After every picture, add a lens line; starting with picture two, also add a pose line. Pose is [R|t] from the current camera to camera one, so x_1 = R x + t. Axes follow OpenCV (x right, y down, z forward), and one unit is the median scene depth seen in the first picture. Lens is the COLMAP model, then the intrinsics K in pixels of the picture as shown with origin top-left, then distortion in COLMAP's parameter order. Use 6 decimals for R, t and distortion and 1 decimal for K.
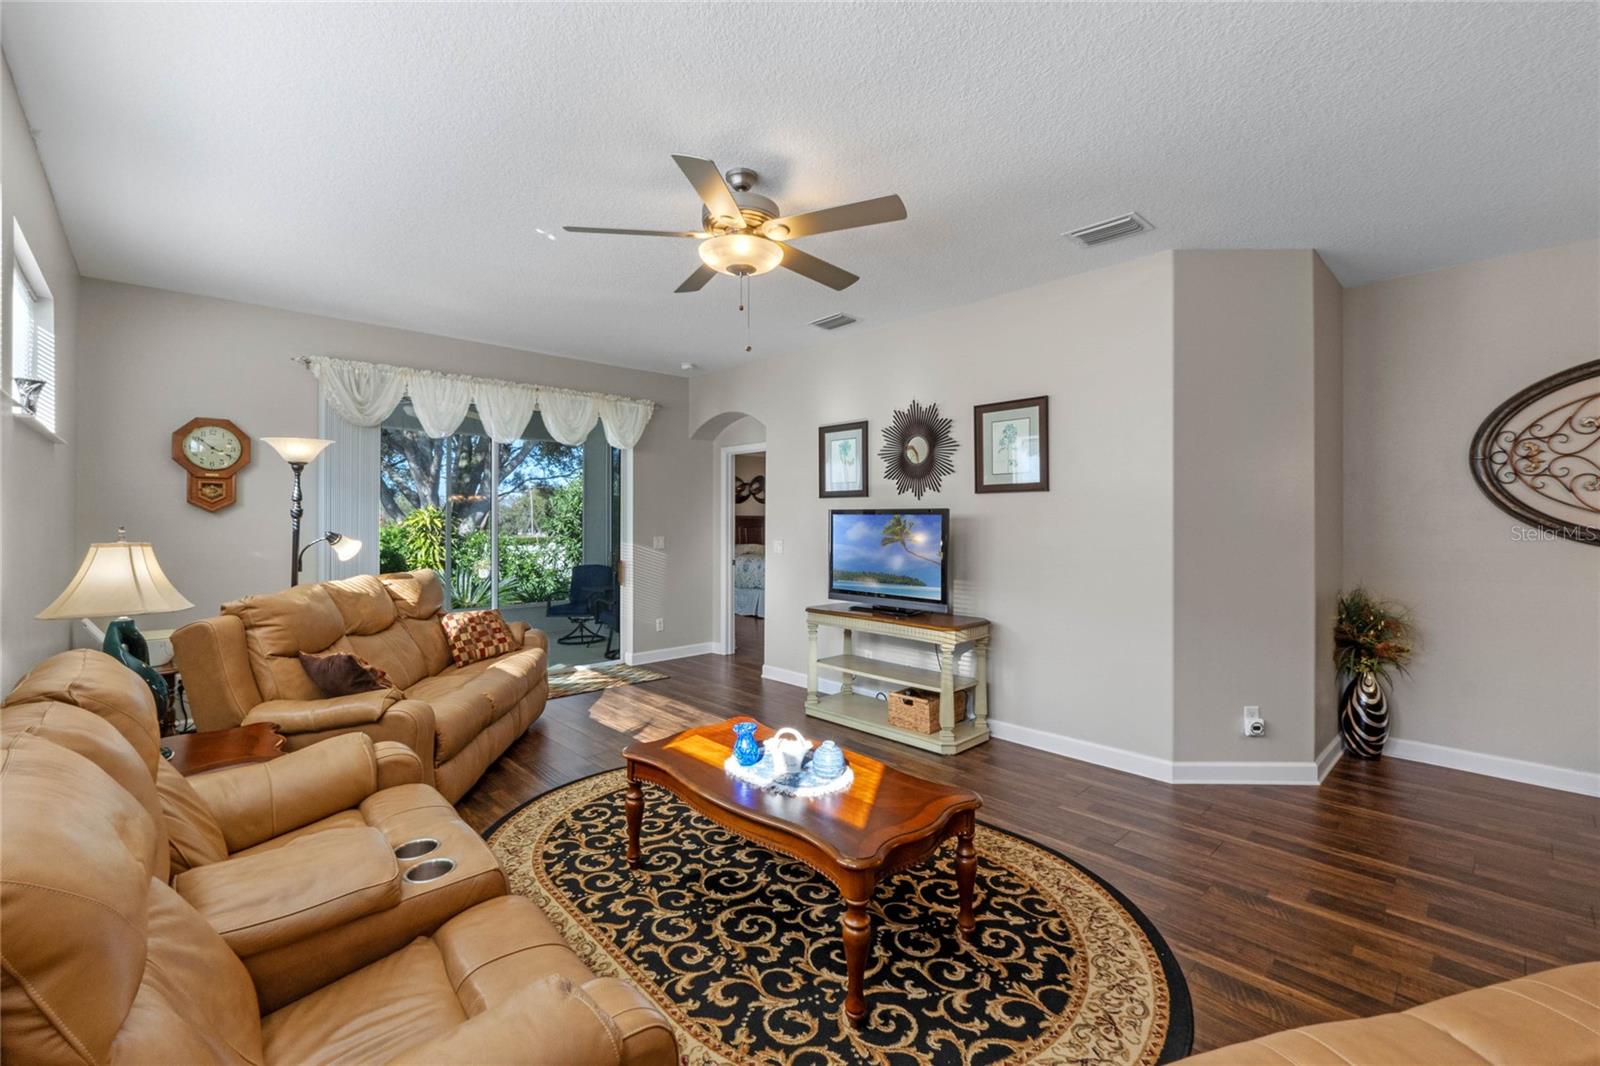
lens RADIAL K [[676.9, 0, 792.2], [0, 676.9, 521.0], [0, 0, 1]] dist [-0.000785, -0.000100]
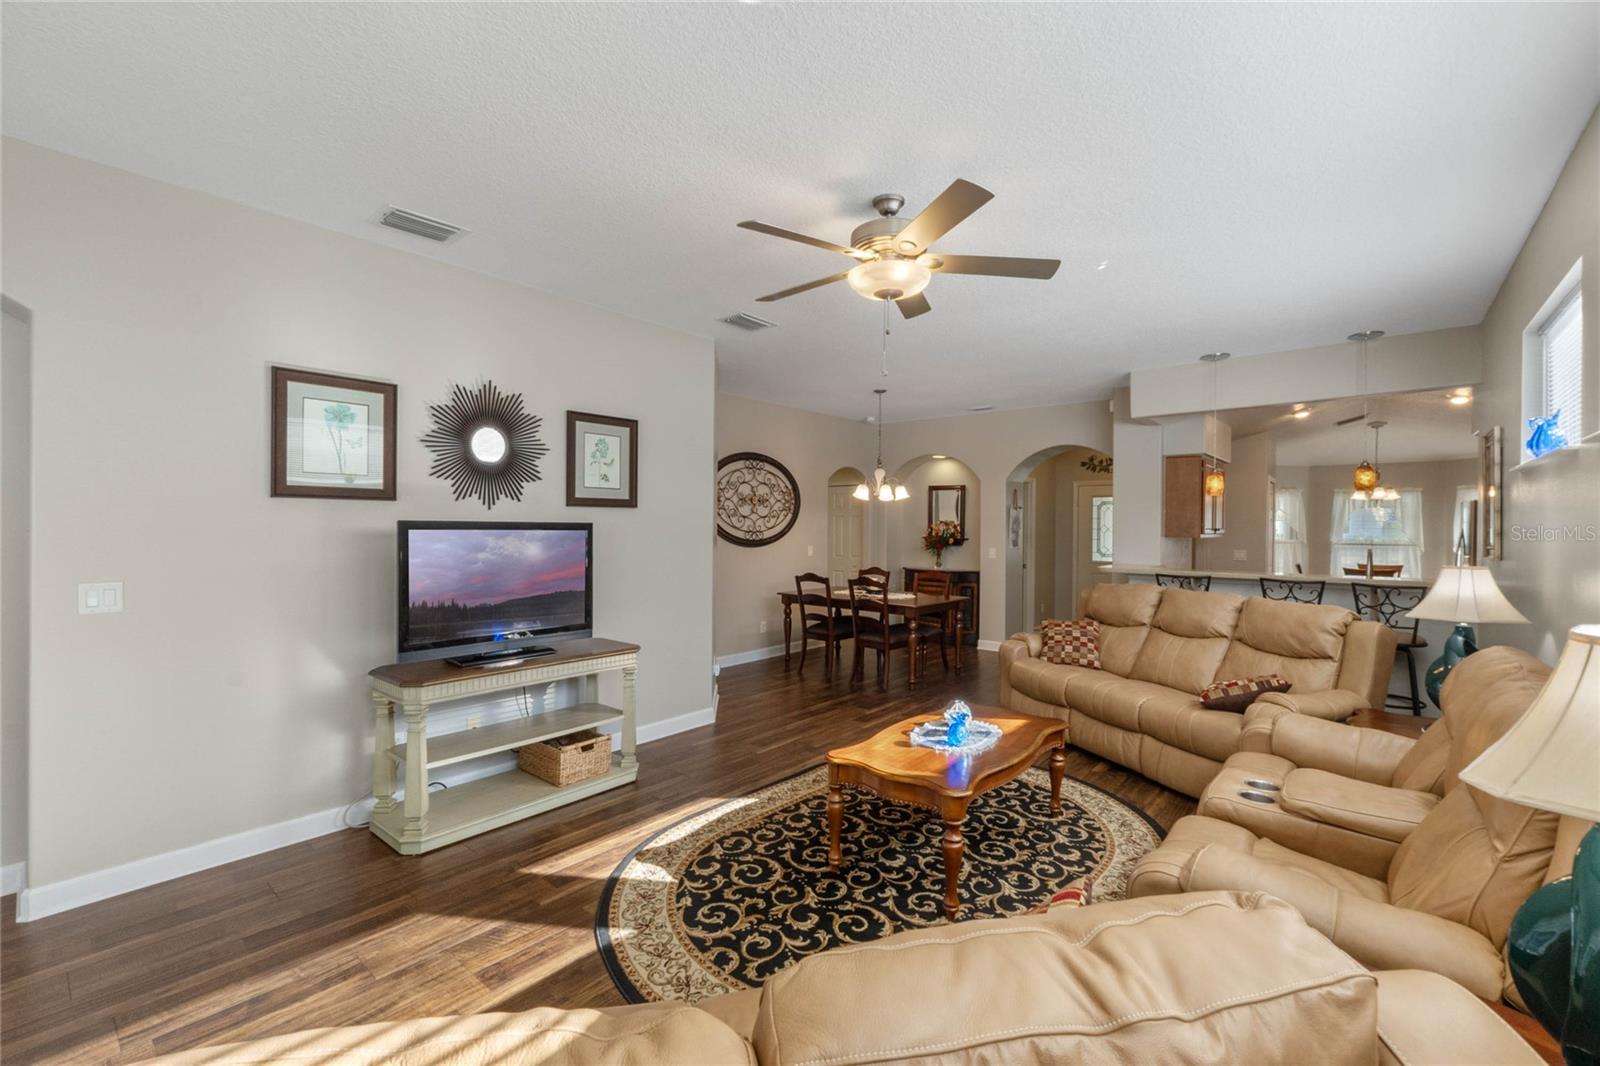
lens RADIAL K [[674.8, 0, 803.4], [0, 674.8, 534.6], [0, 0, 1]] dist [-0.009017, -0.000111]
pose [[-0.120763, -0.013342, 0.992592, -0.985504], [-0.006198, 0.999900, 0.012687, -0.022447], [-0.992662, -0.004620, -0.120833, 1.154297]]
